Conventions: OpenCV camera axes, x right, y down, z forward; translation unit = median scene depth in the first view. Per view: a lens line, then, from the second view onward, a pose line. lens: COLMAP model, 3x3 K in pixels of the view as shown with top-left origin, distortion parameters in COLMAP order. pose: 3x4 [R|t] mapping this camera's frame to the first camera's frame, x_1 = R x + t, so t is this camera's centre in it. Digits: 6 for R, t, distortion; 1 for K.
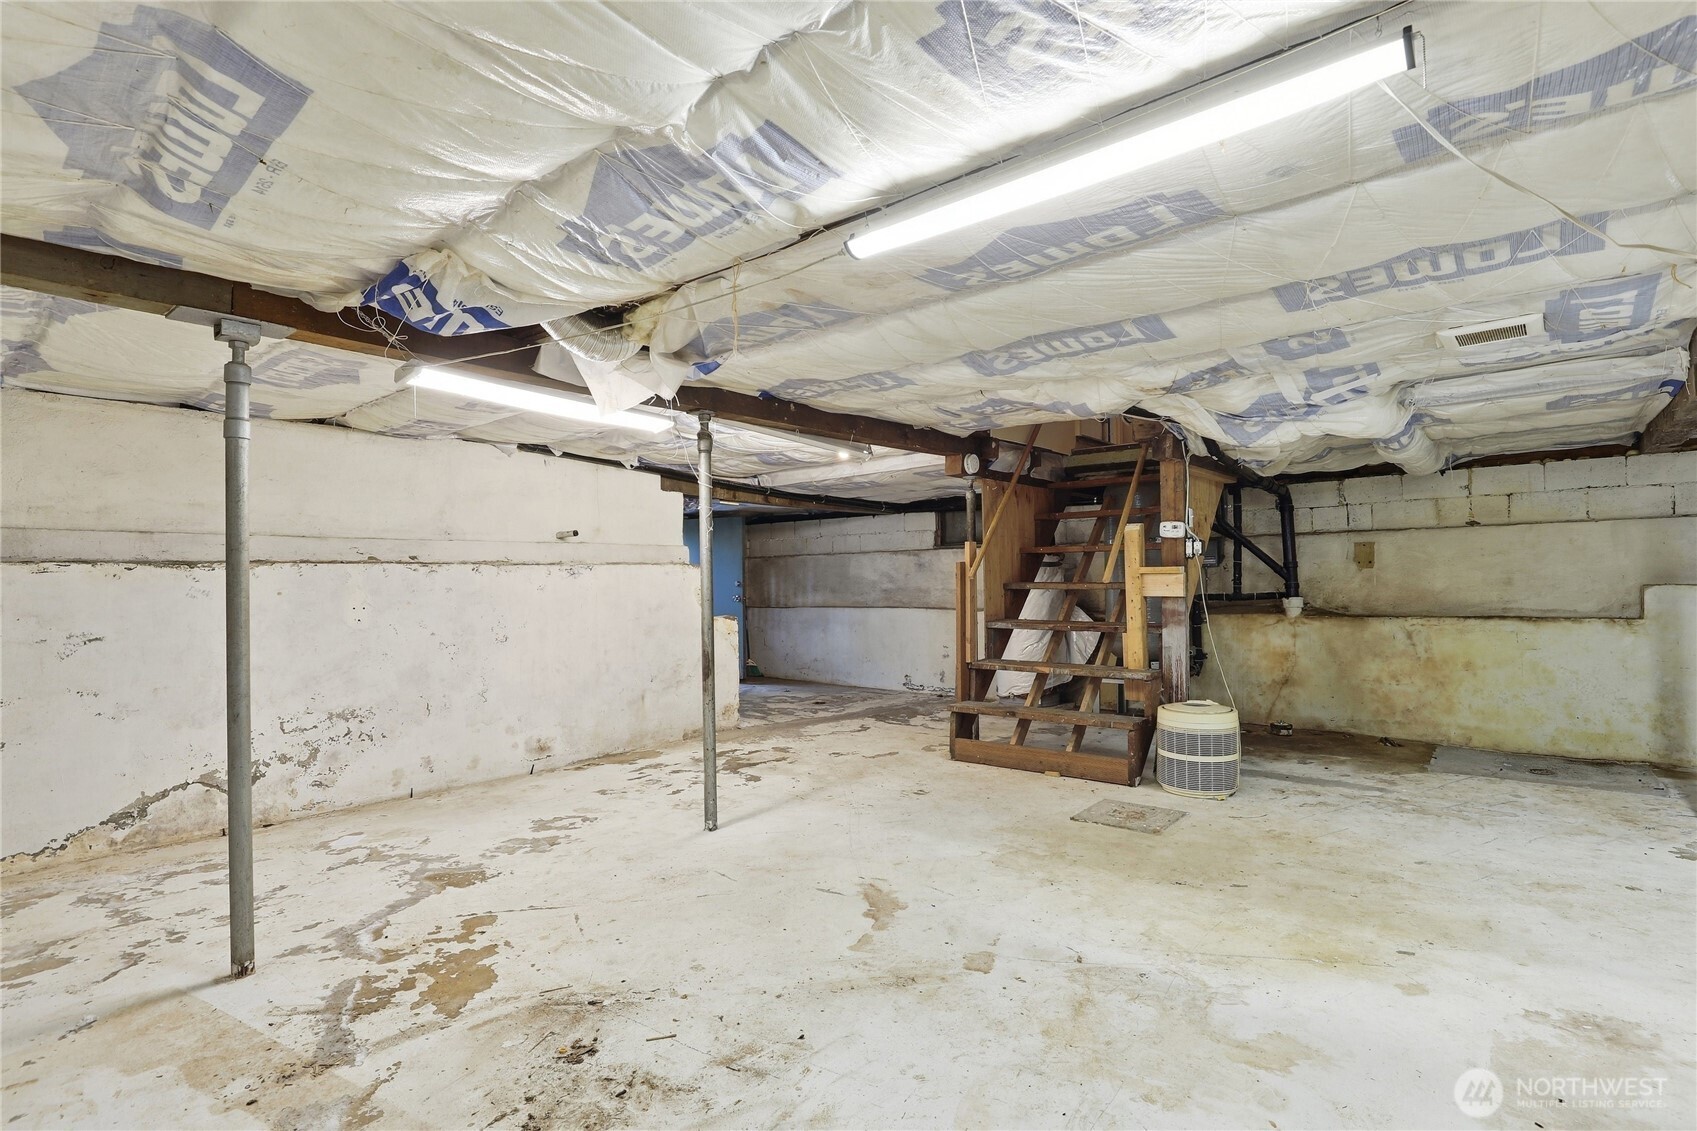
lens RADIAL K [[778.4, 0, 855.1], [0, 778.4, 566.8], [0, 0, 1]] dist [-0.015948, 0.001639]
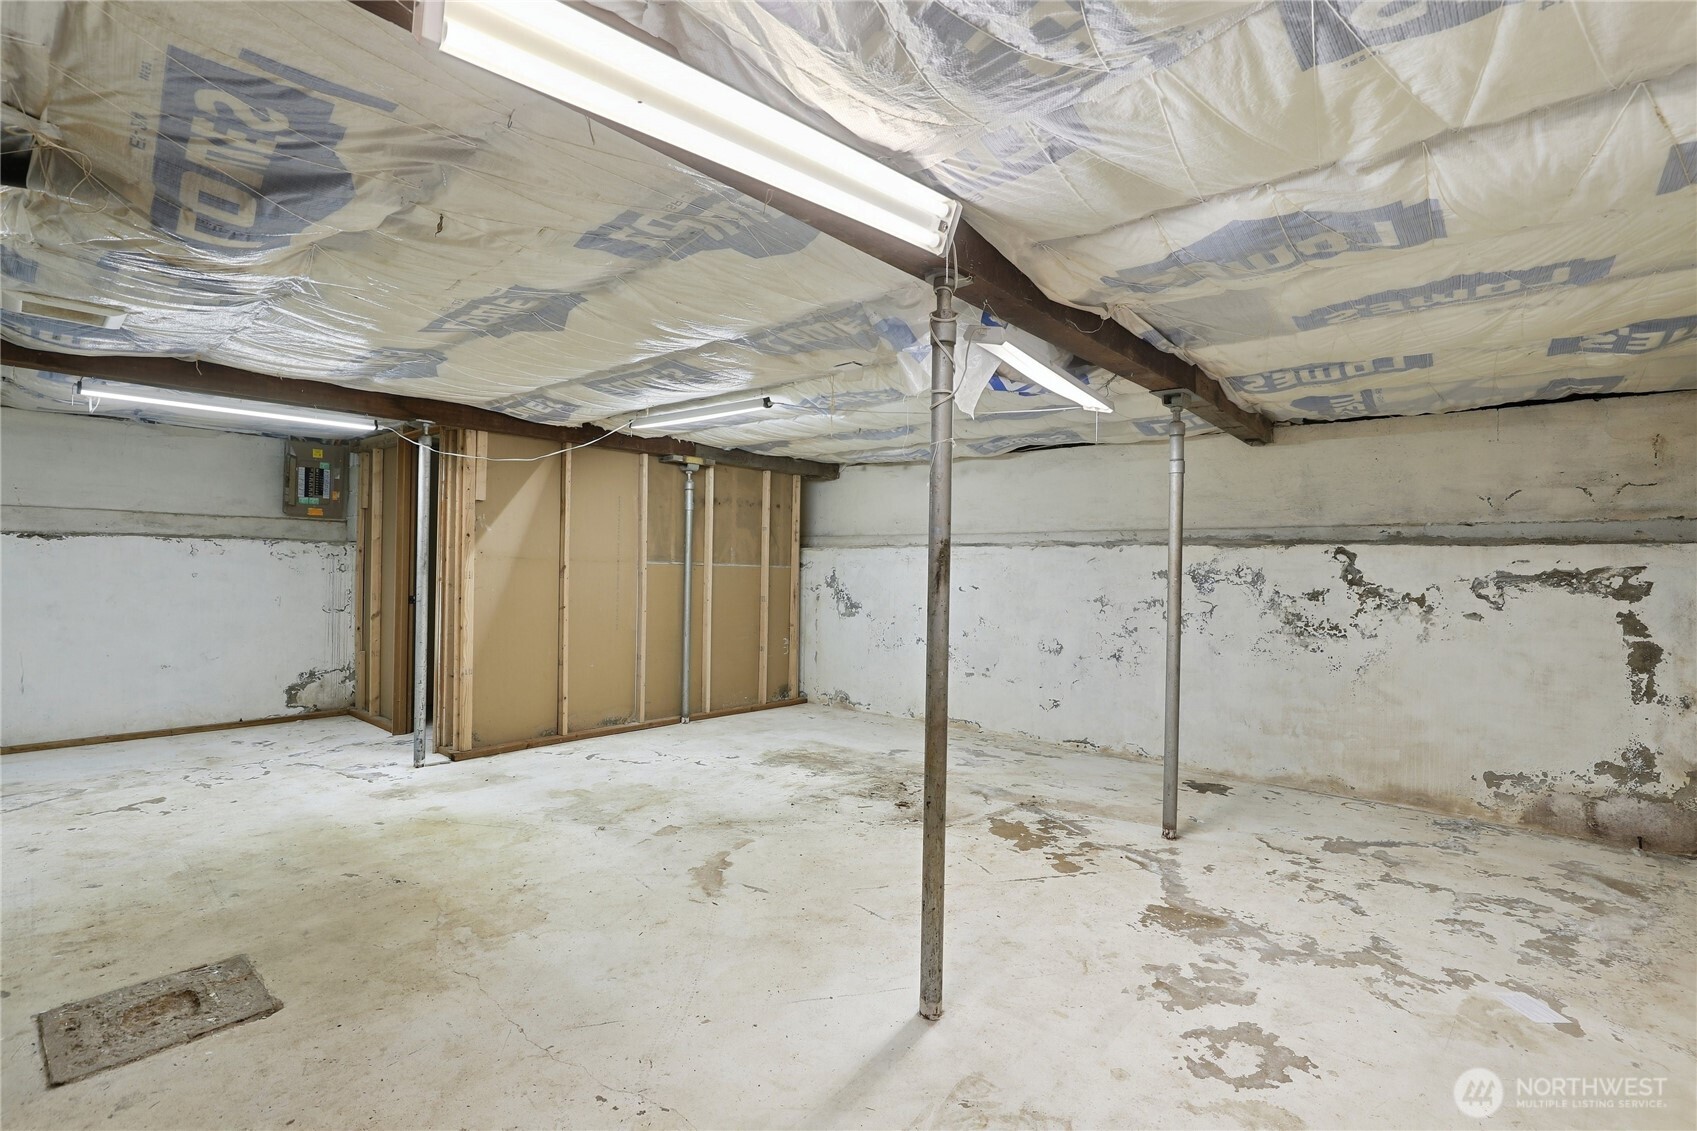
lens RADIAL K [[778.4, 0, 855.1], [0, 778.4, 566.8], [0, 0, 1]] dist [-0.015948, 0.001639]
pose [[-0.999753, -0.000924, 0.022212, -0.203505], [-0.001248, 0.999893, -0.014606, 0.030280], [-0.022196, -0.014630, -0.999647, 2.240728]]
